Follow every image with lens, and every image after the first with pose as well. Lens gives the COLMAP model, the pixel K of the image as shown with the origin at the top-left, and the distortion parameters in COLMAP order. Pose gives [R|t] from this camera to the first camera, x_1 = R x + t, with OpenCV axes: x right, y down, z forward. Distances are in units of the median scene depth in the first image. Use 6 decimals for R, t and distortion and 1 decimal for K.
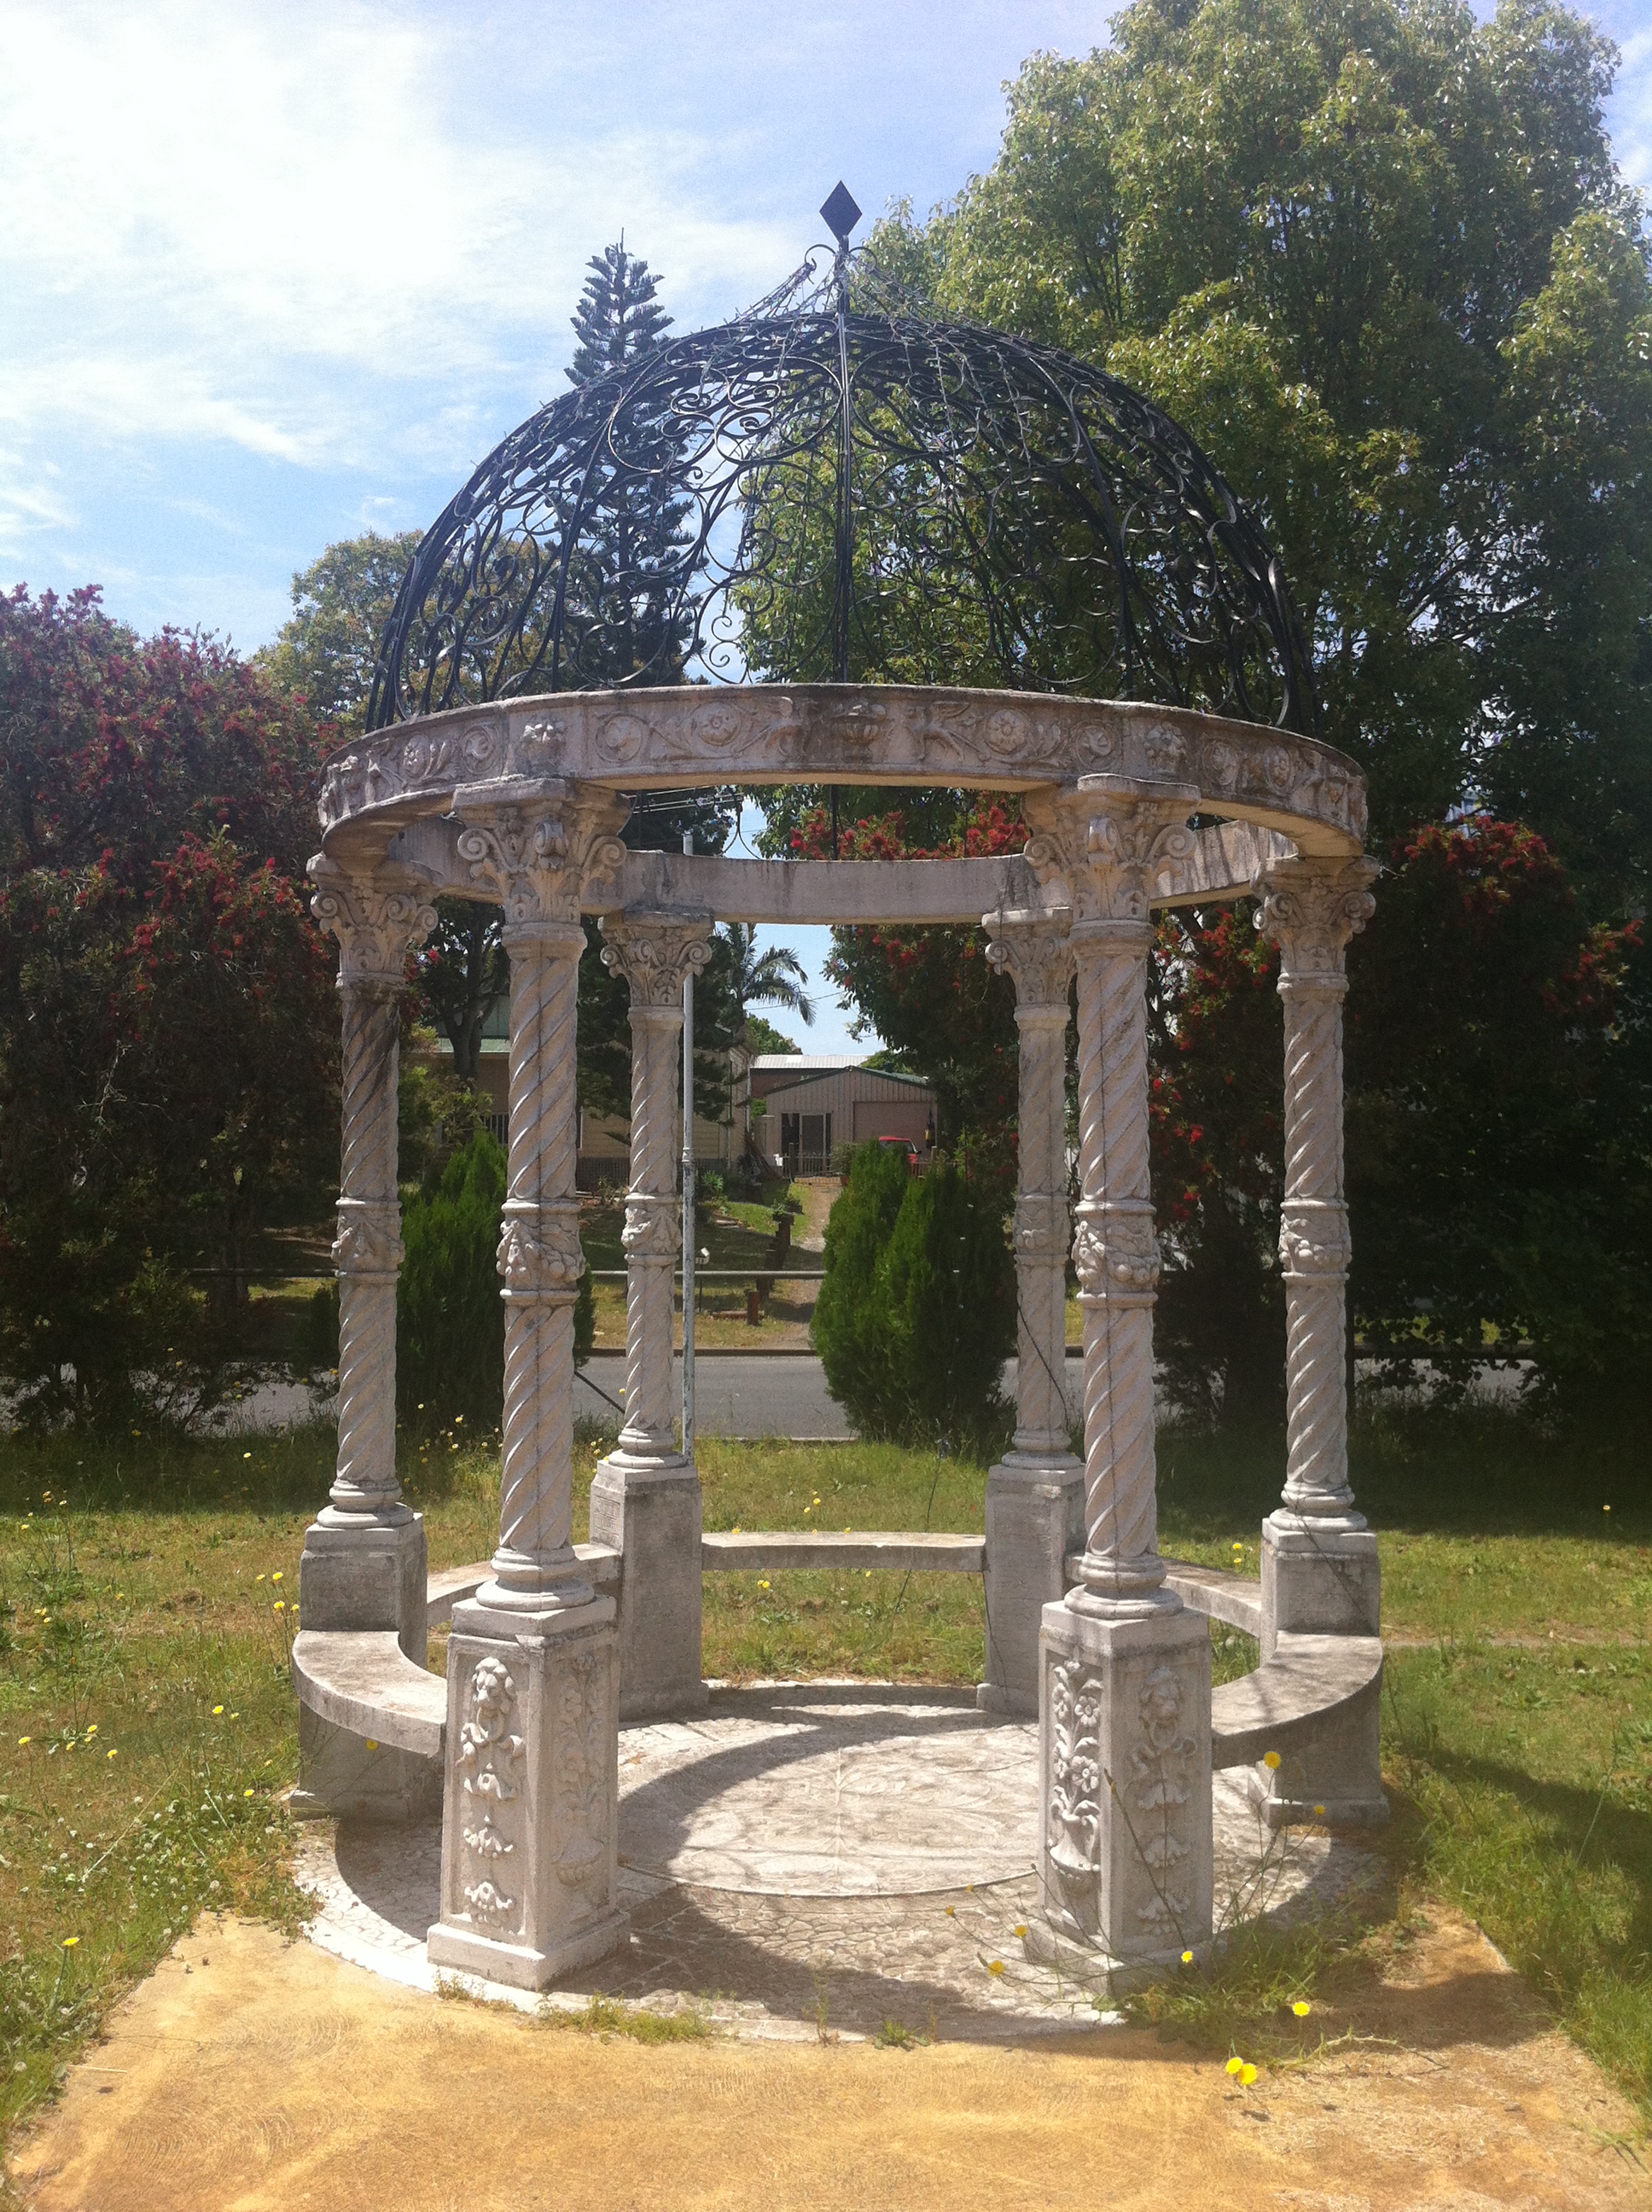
lens RADIAL K [[2277.7, 0, 826.0], [0, 2277.7, 1106.0], [0, 0, 1]] dist [0.268030, -0.773181]
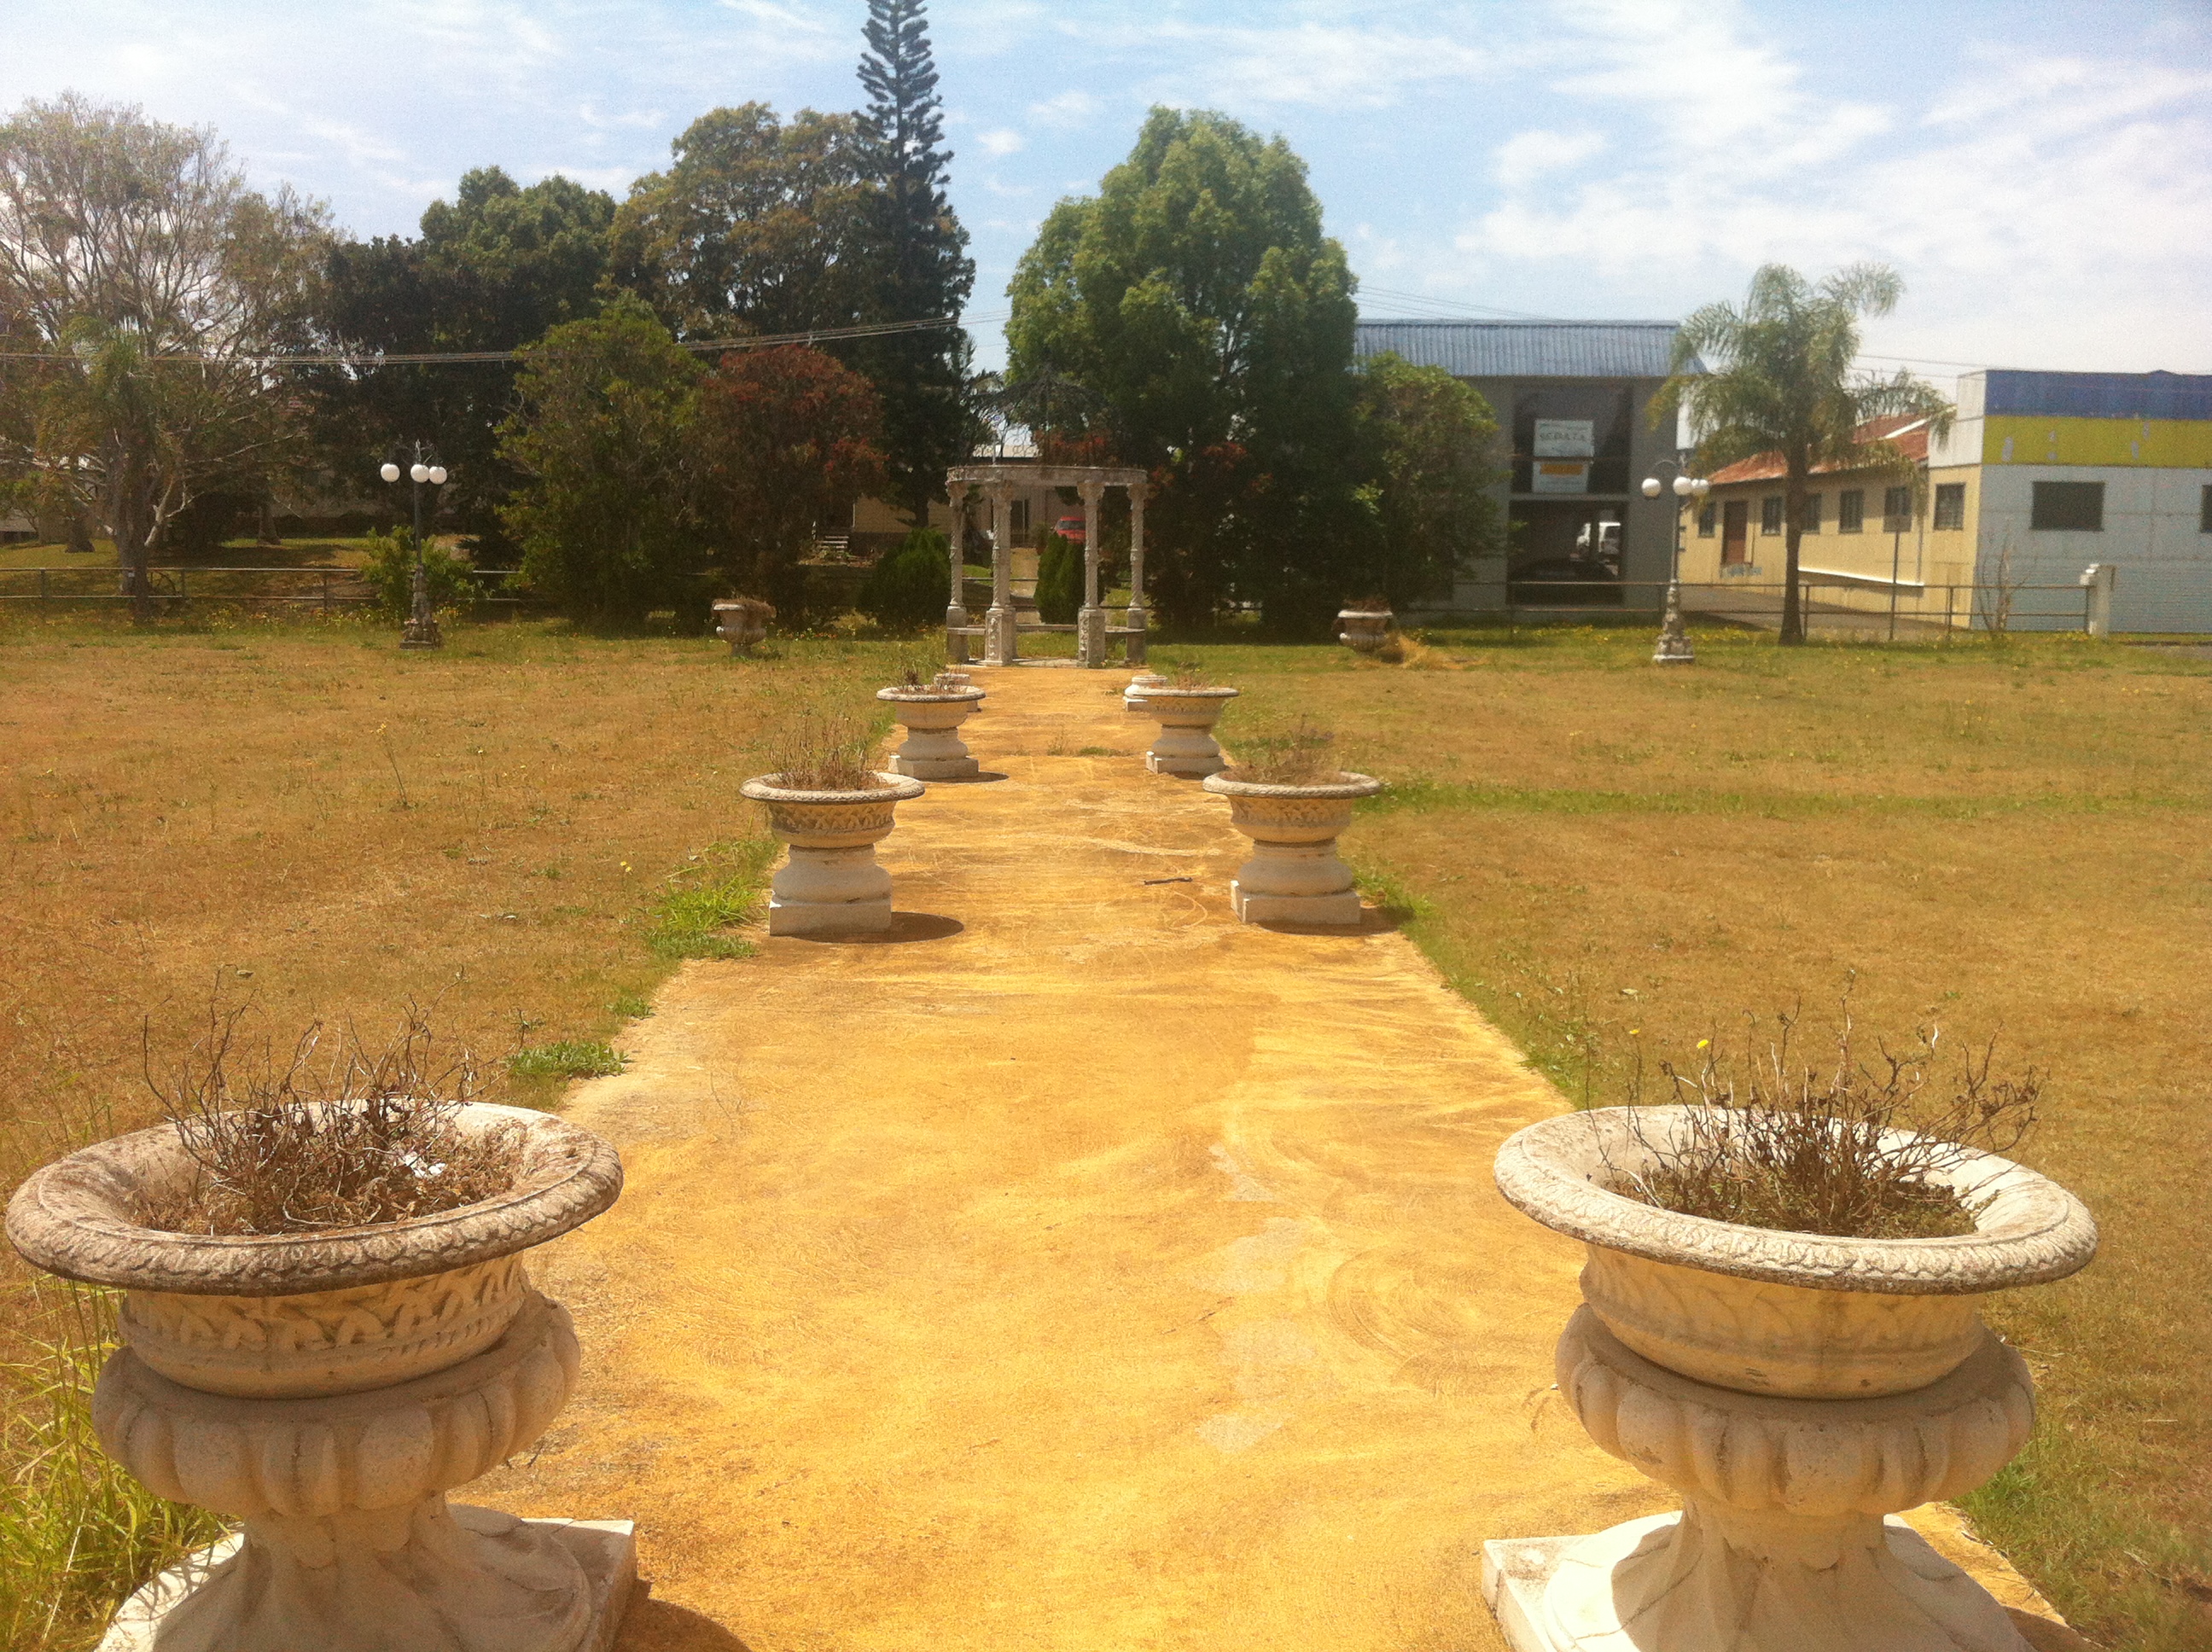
lens RADIAL K [[2277.7, 0, 1007.7], [0, 2277.7, 823.3], [0, 0, 1]] dist [0.268030, -0.773181]
pose [[0.999989, 0.000135, -0.004644, -0.031825], [0.000556, 0.988916, 0.148474, -0.062191], [0.004613, -0.148474, 0.988905, -2.290015]]
